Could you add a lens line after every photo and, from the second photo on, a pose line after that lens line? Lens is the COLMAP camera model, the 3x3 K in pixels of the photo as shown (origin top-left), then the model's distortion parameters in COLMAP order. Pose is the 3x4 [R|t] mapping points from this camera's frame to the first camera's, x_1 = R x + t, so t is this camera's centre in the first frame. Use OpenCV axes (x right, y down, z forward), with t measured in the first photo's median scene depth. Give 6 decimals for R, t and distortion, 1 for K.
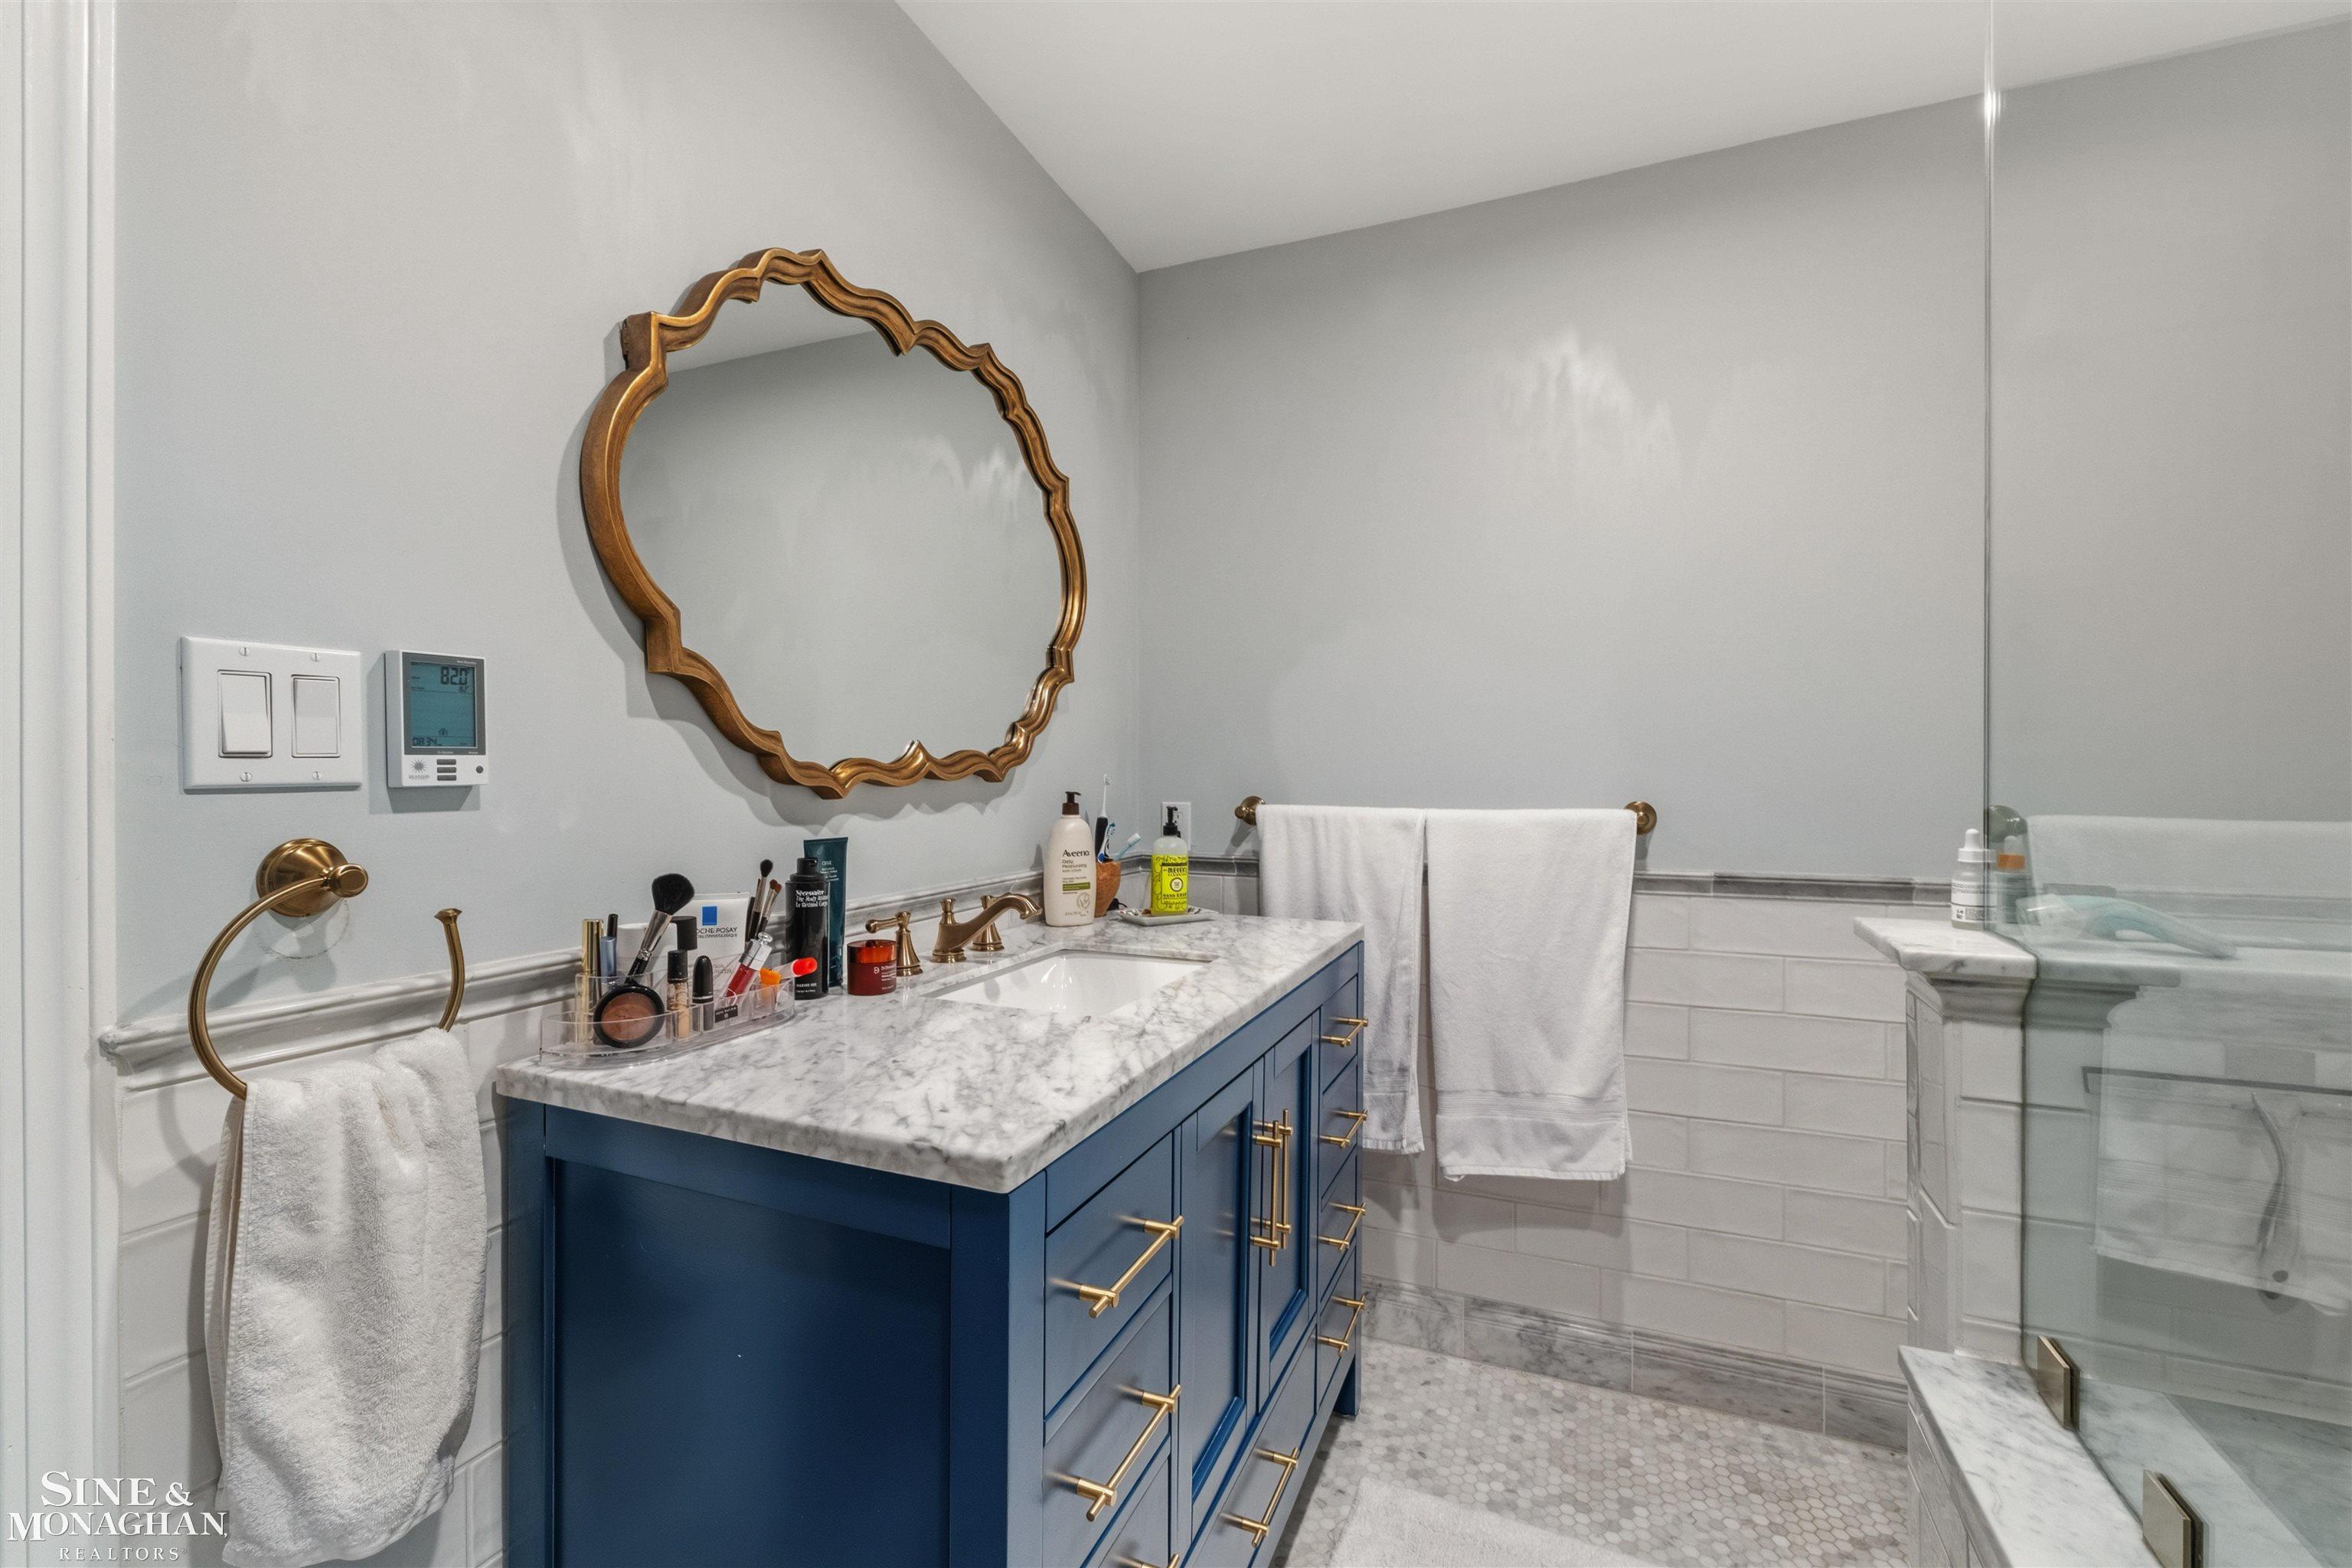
lens RADIAL K [[1008.2, 0, 1173.9], [0, 1008.2, 784.0], [0, 0, 1]] dist [-0.005289, 0.000505]
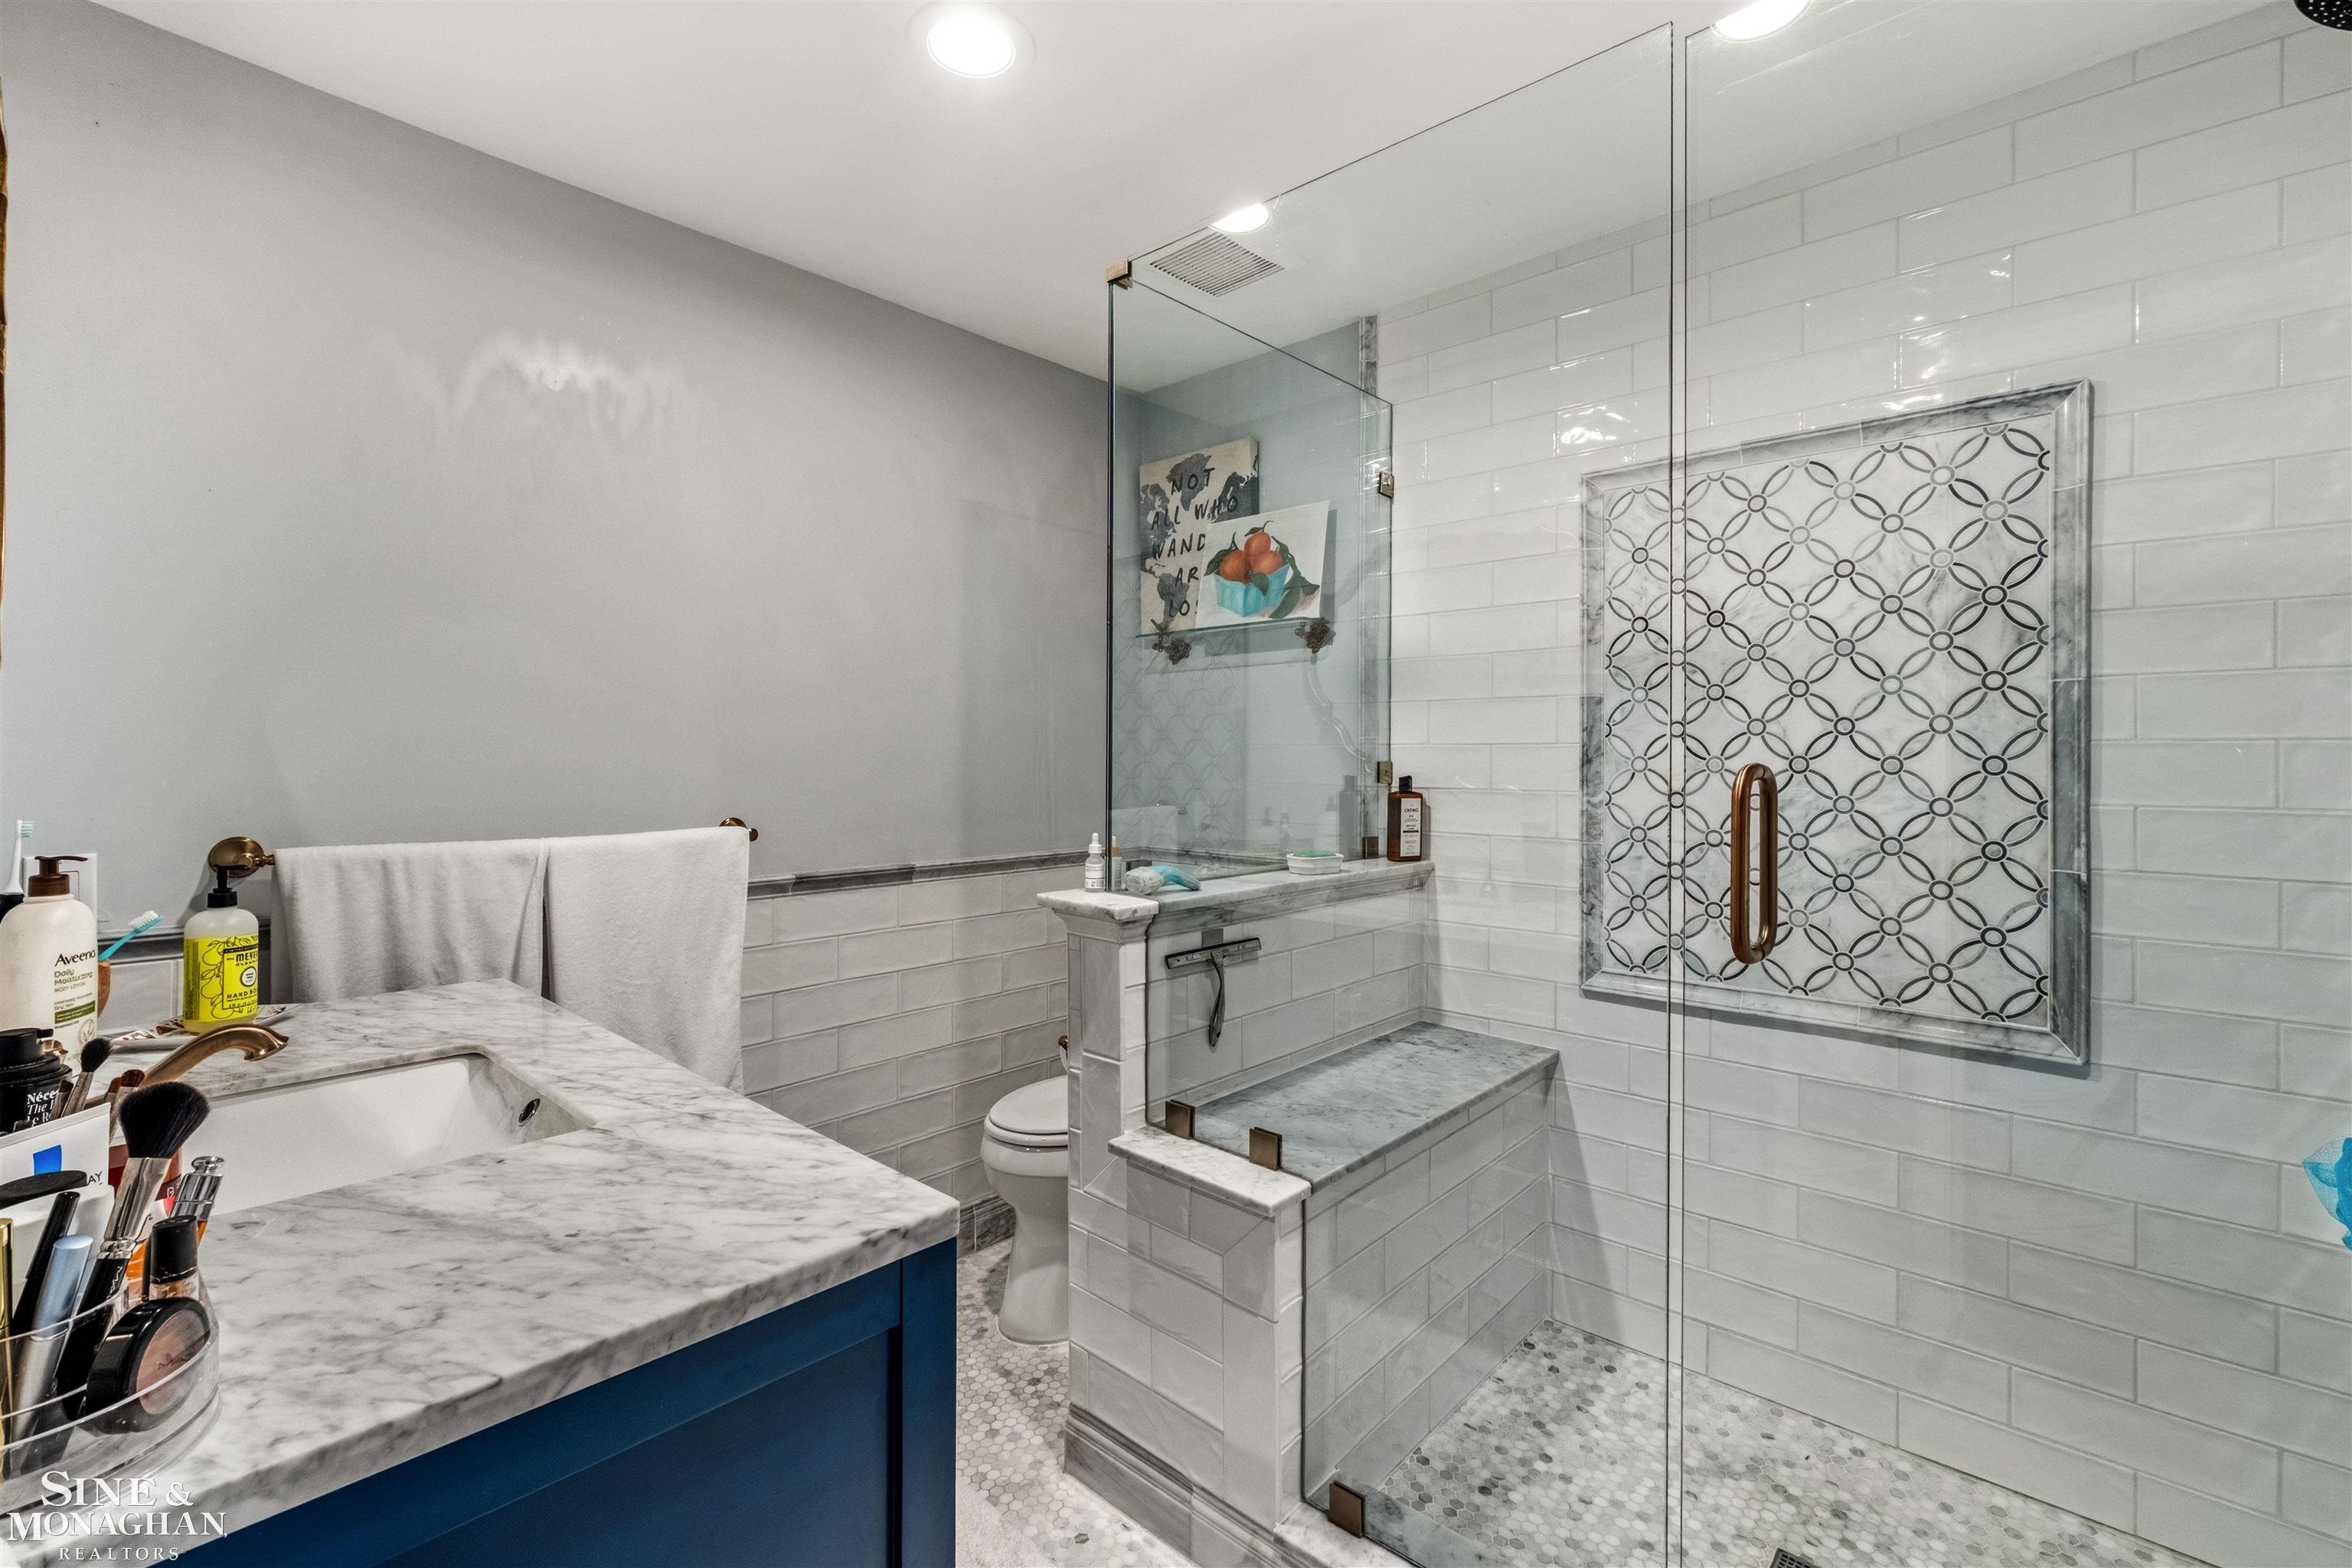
lens RADIAL K [[1008.2, 0, 1233.0], [0, 1008.2, 759.4], [0, 0, 1]] dist [-0.005289, 0.000505]
pose [[0.303071, 0.000776, 0.952968, -0.859648], [0.004221, 0.999989, -0.002157, -0.085773], [-0.952959, 0.004677, 0.303065, 0.283218]]
